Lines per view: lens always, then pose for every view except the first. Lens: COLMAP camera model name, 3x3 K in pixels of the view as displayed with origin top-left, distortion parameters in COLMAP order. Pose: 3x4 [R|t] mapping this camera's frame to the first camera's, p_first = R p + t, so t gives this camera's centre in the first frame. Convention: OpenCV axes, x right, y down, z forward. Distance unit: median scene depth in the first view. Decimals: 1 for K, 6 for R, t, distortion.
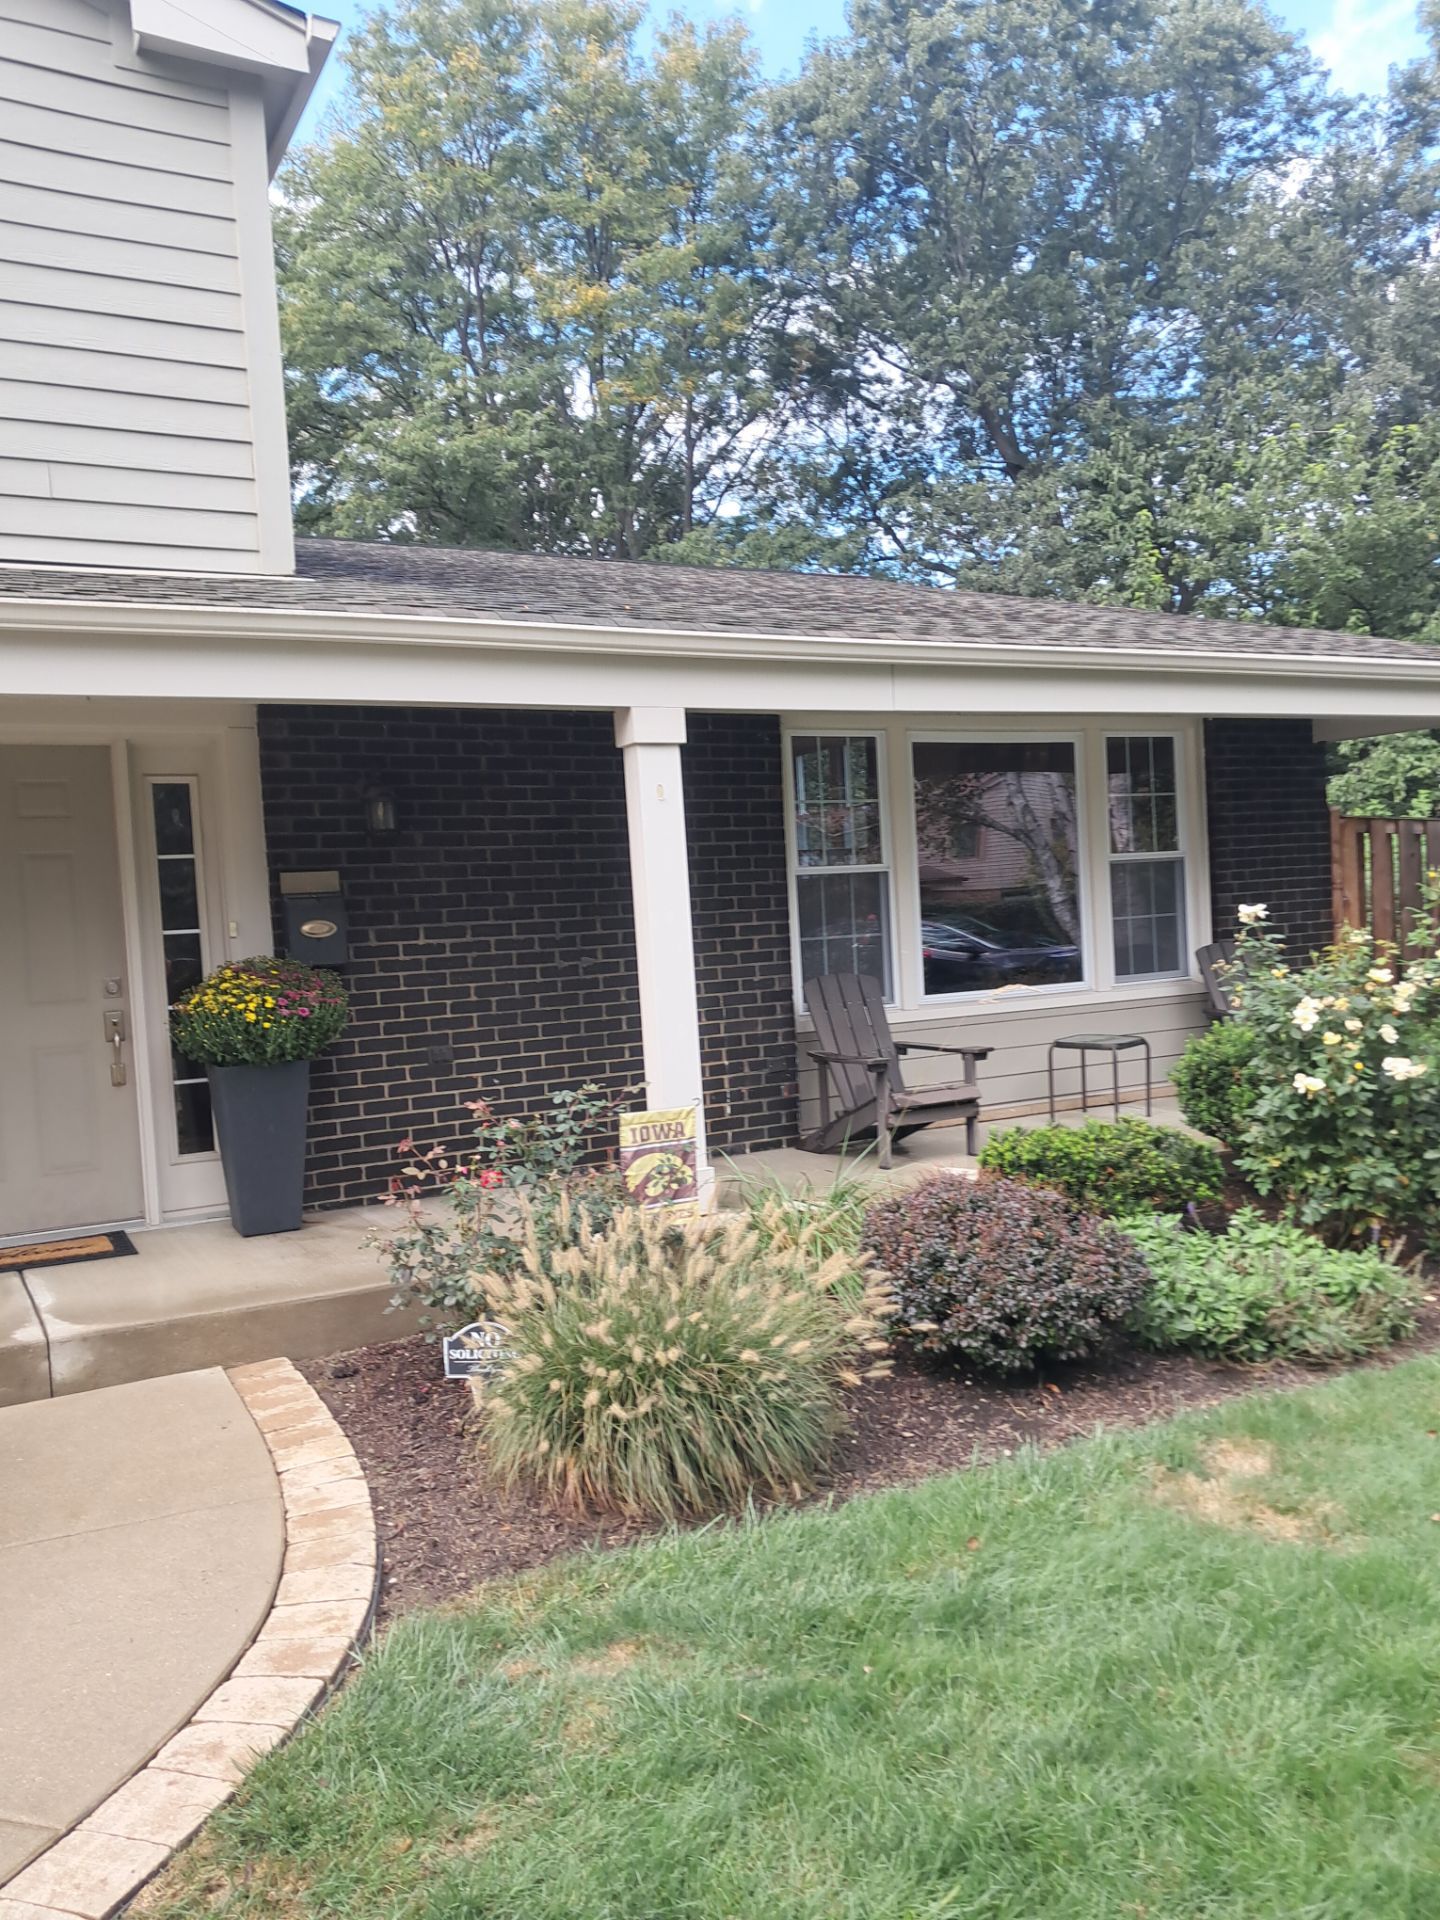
lens RADIAL K [[1469.8, 0, 717.9], [0, 1469.8, 1011.5], [0, 0, 1]] dist [0.025858, -0.002216]
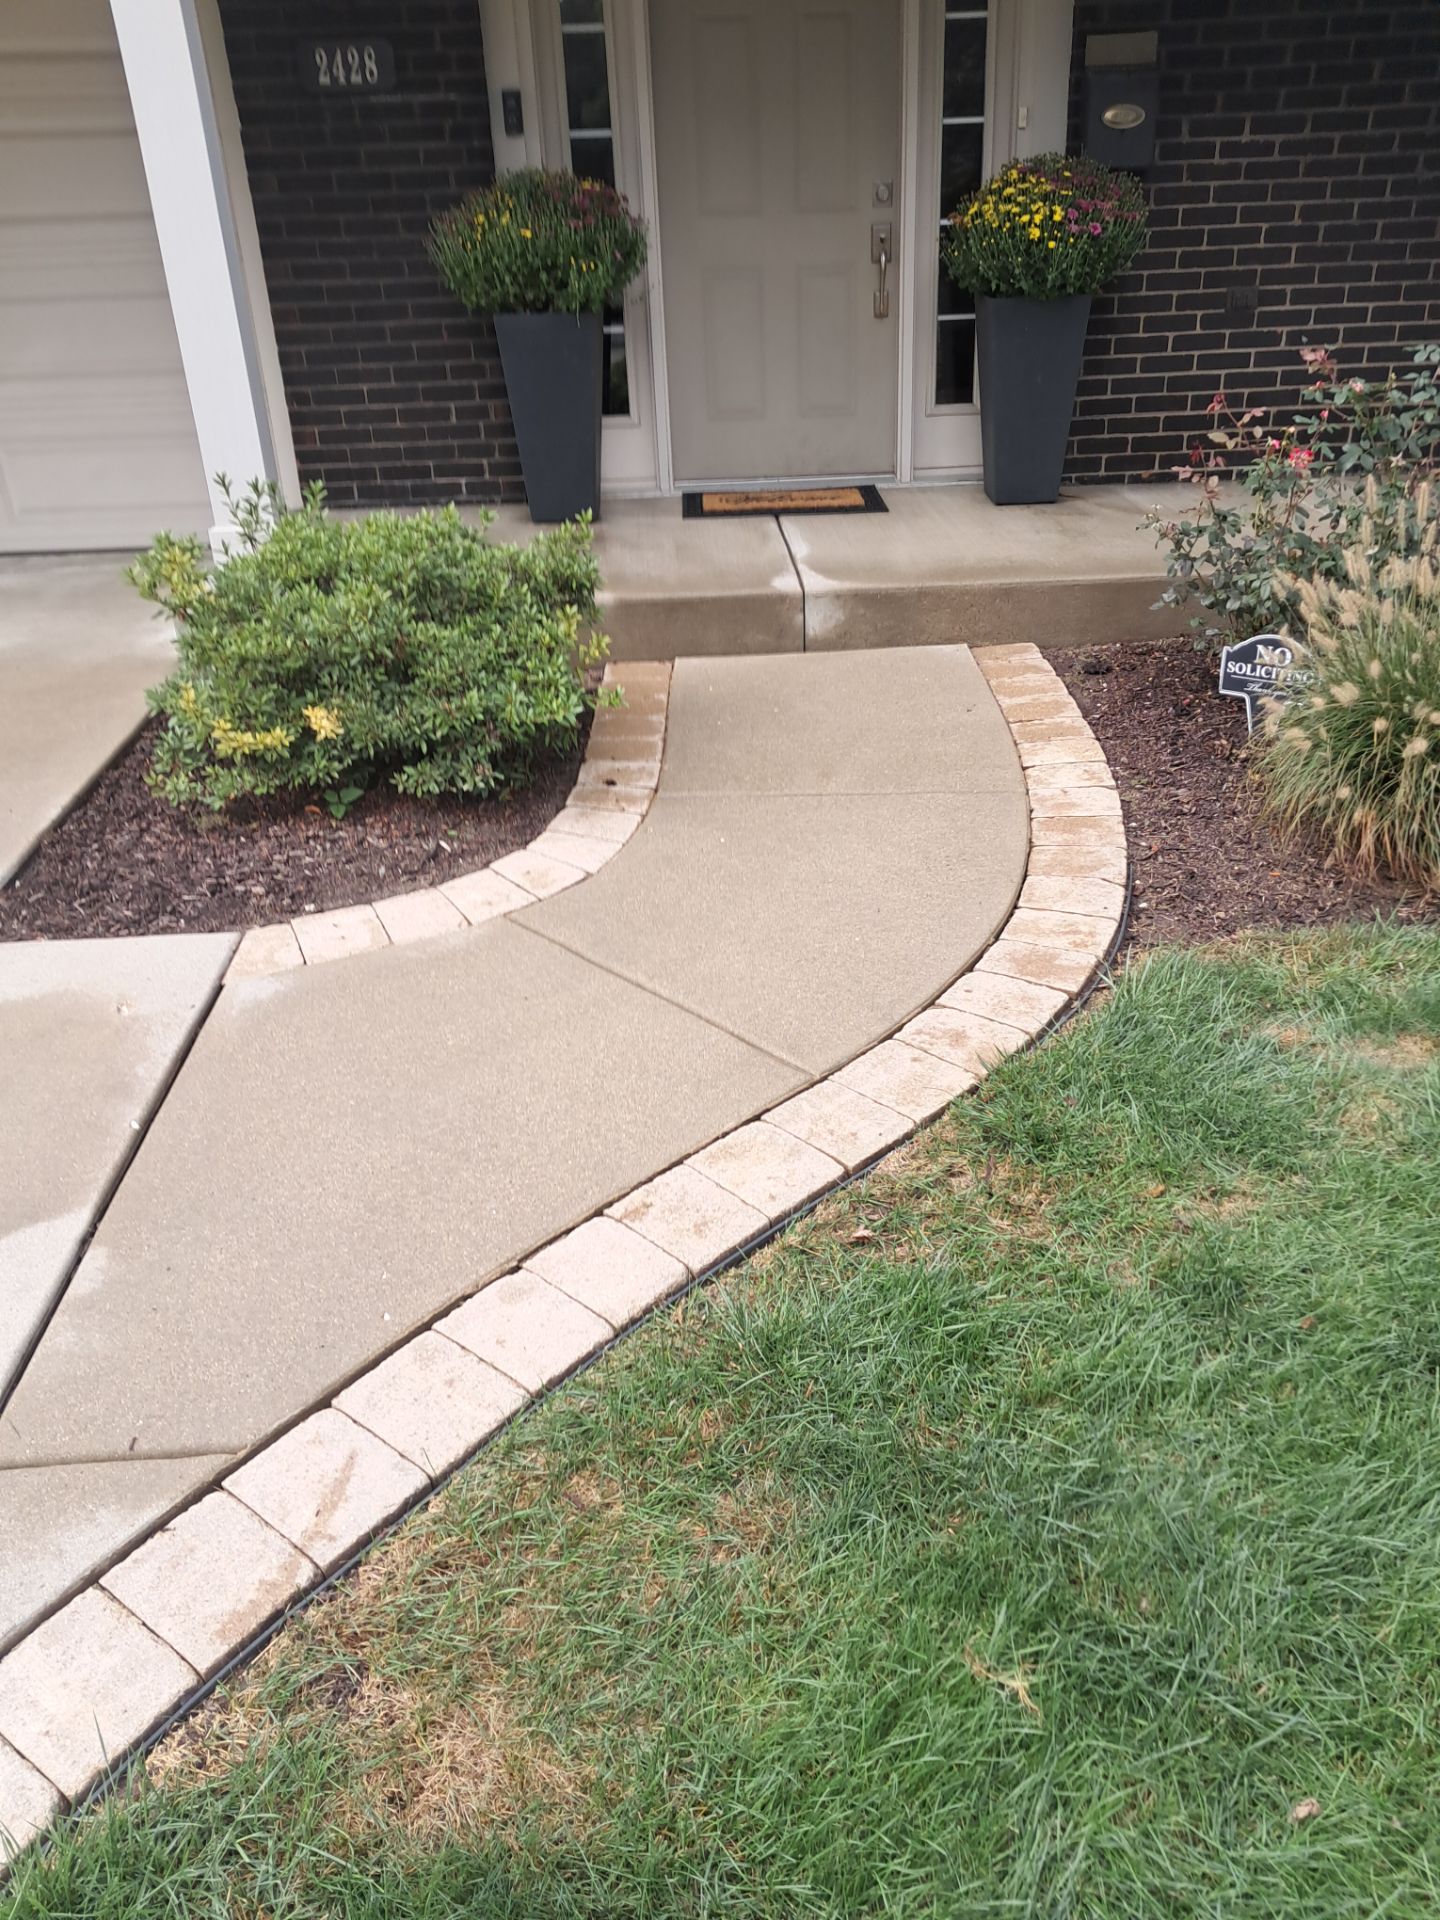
lens RADIAL K [[1498.6, 0, 720.0], [0, 1498.6, 960.0], [0, 0, 1]] dist [-0.001500, 0.058078]
pose [[0.891664, 0.218346, -0.396561, -0.062263], [-0.031629, 0.903901, 0.426571, 0.023983], [0.451592, -0.367815, 0.812882, 0.094248]]
